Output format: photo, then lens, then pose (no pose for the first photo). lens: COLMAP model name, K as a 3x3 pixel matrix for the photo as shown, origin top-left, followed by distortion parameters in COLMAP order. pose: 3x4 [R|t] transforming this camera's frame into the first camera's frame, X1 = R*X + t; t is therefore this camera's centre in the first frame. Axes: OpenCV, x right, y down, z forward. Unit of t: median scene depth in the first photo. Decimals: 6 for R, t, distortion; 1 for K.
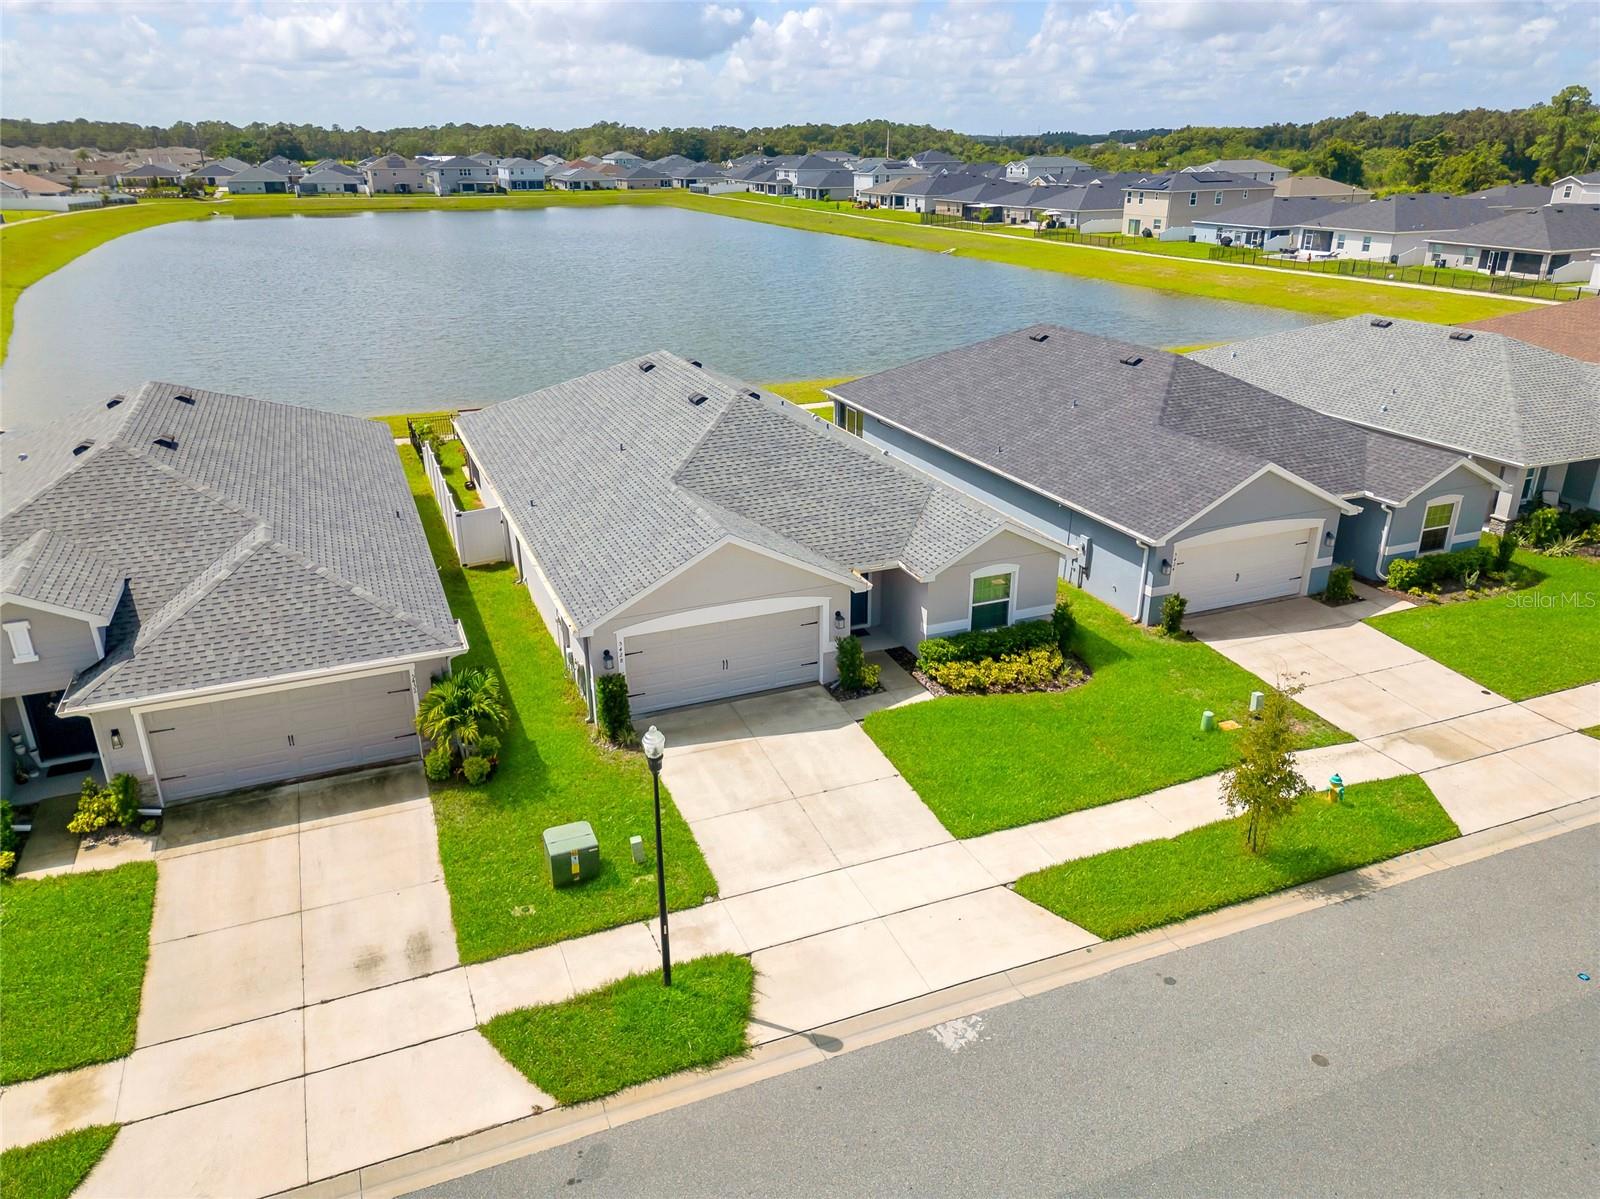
lens RADIAL K [[1125.4, 0, 796.6], [0, 1125.4, 591.8], [0, 0, 1]] dist [0.065520, -0.055868]
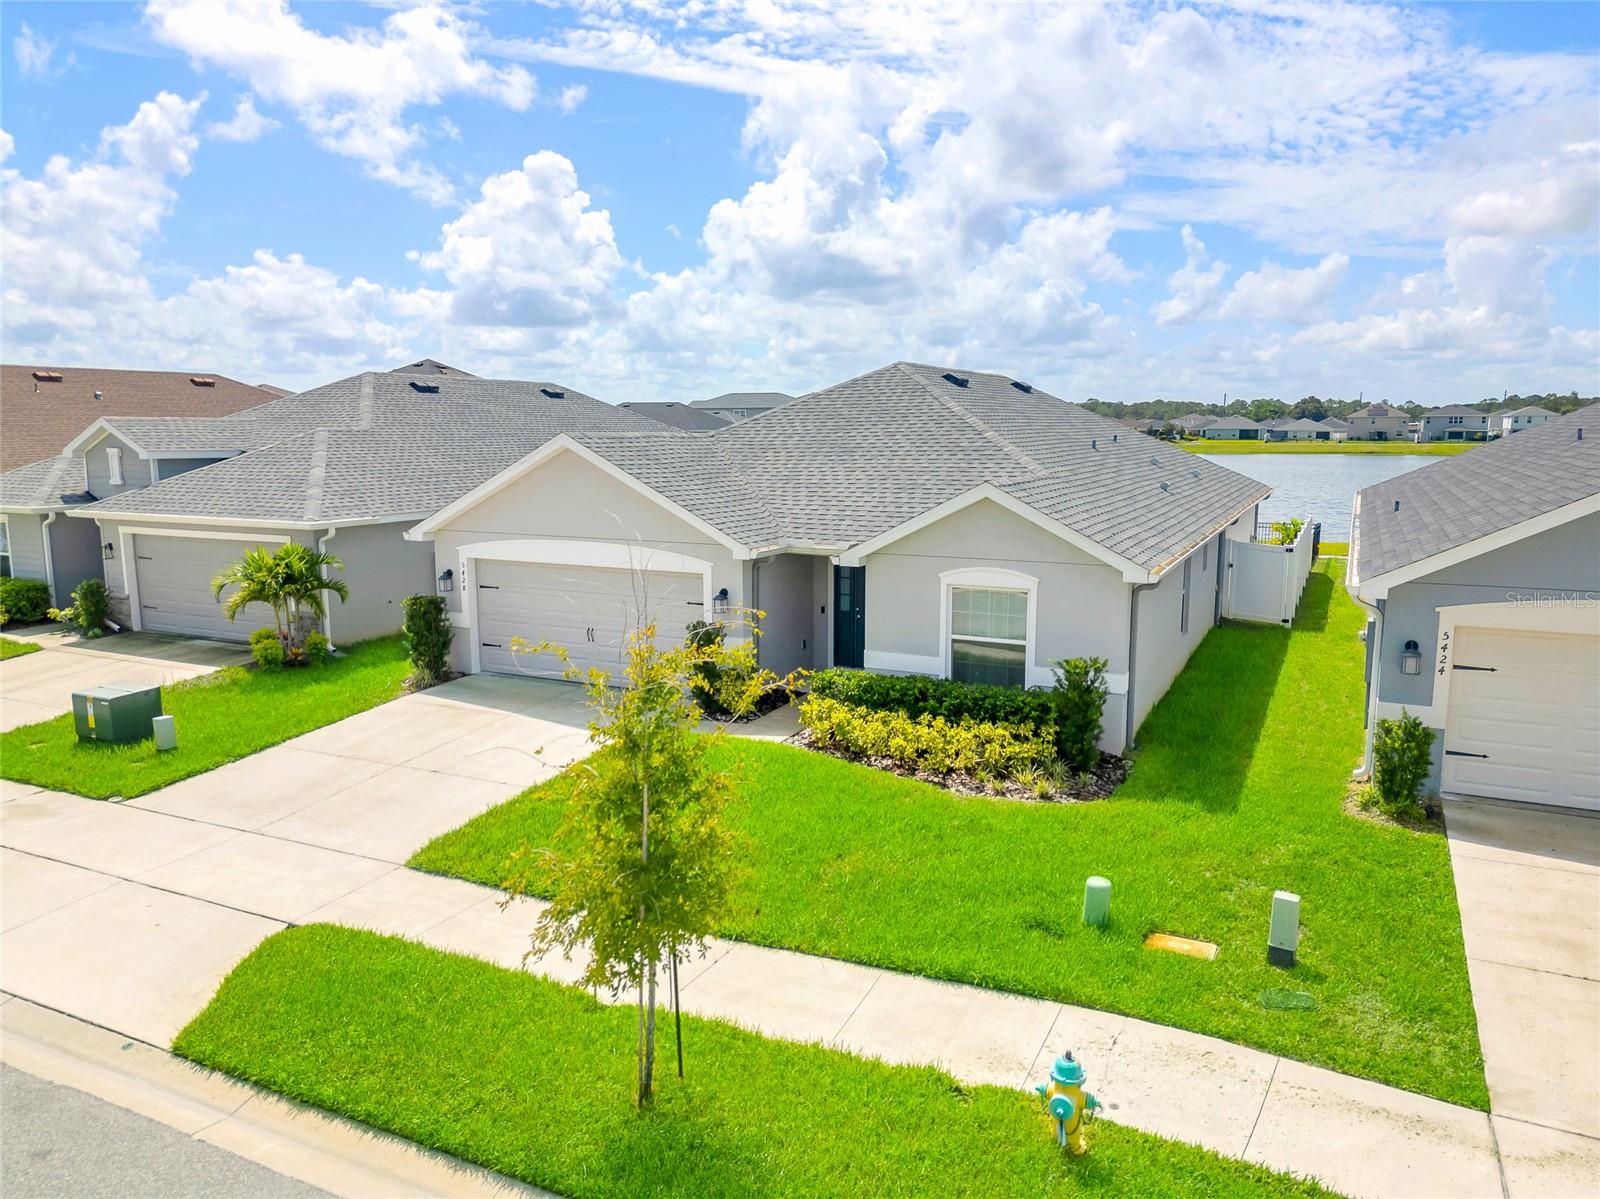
lens RADIAL K [[1125.4, 0, 796.6], [0, 1125.4, 591.8], [0, 0, 1]] dist [0.065520, -0.055868]
pose [[0.663852, 0.114087, -0.739110, 0.561017], [-0.279248, 0.954629, -0.103459, 0.076681], [0.693773, 0.275077, 0.665591, 0.594717]]
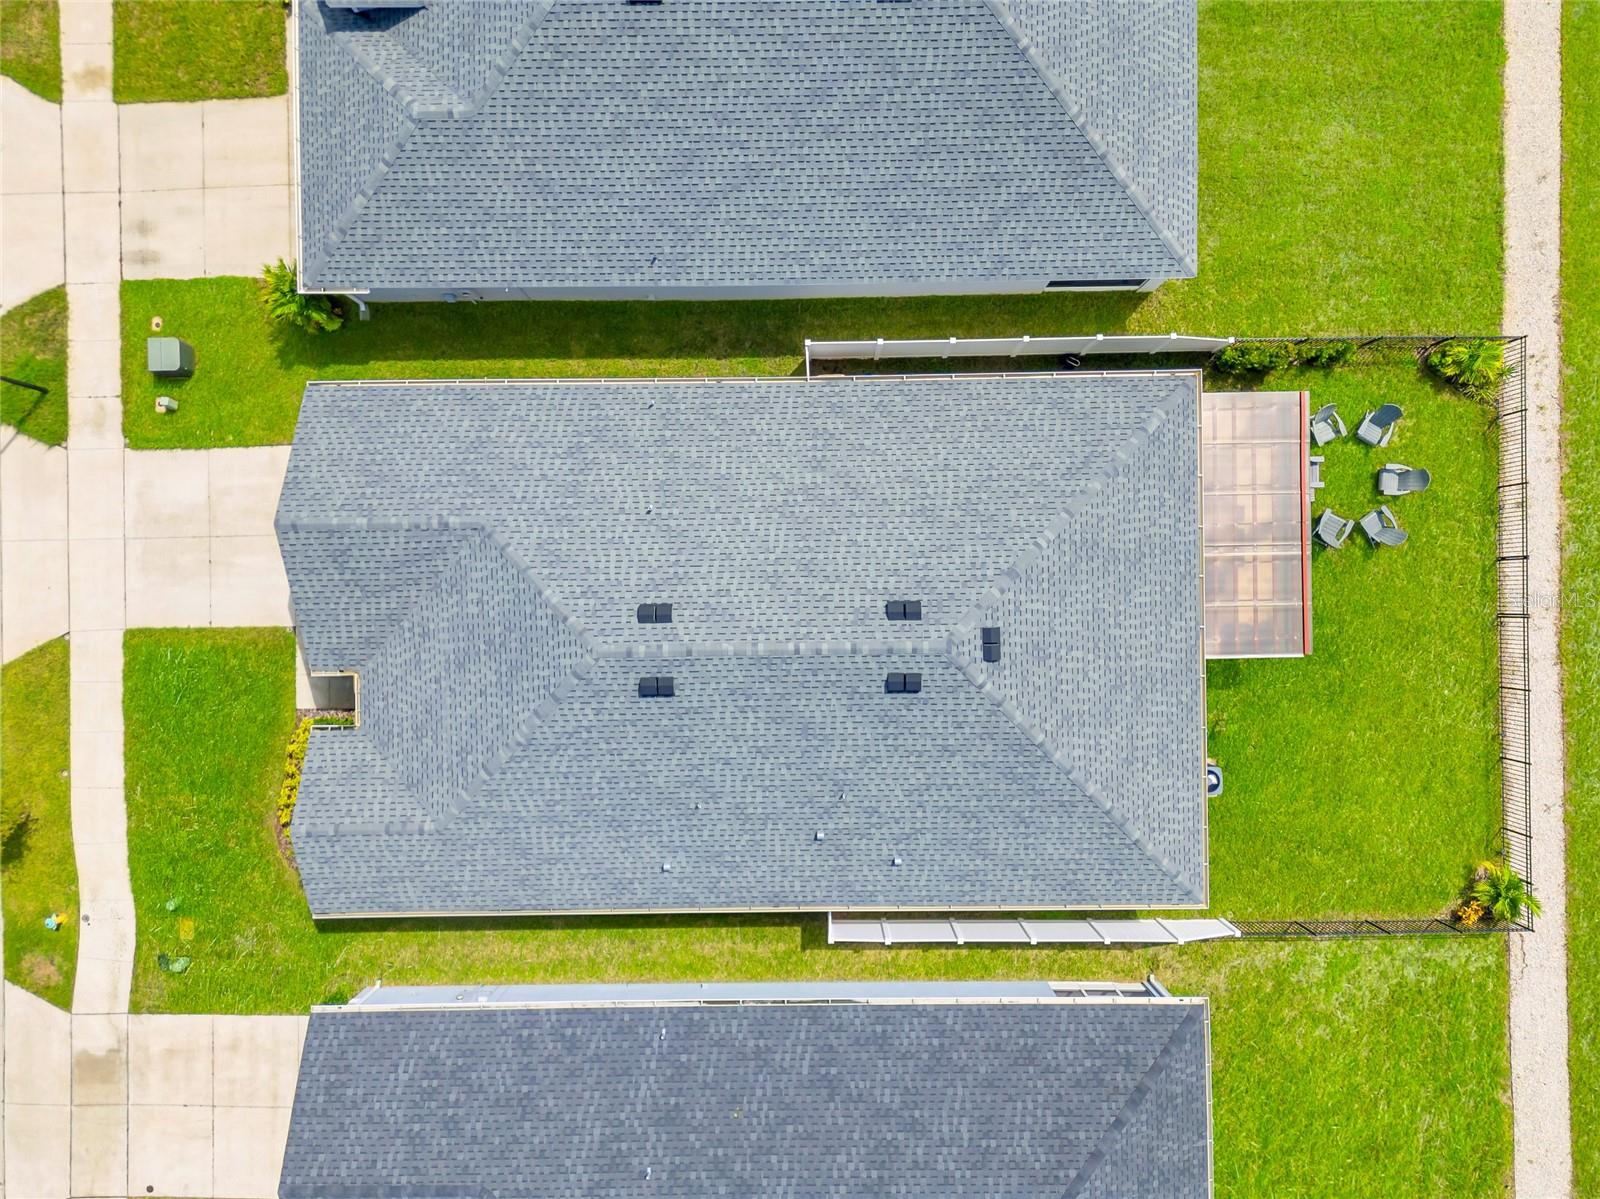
lens RADIAL K [[1125.4, 0, 796.6], [0, 1125.4, 591.8], [0, 0, 1]] dist [0.065520, -0.055868]
pose [[-0.367399, 0.930059, 0.003051, -0.169538], [-0.337766, -0.136482, 0.931282, -1.113358], [0.866564, 0.341121, 0.364285, 0.980263]]
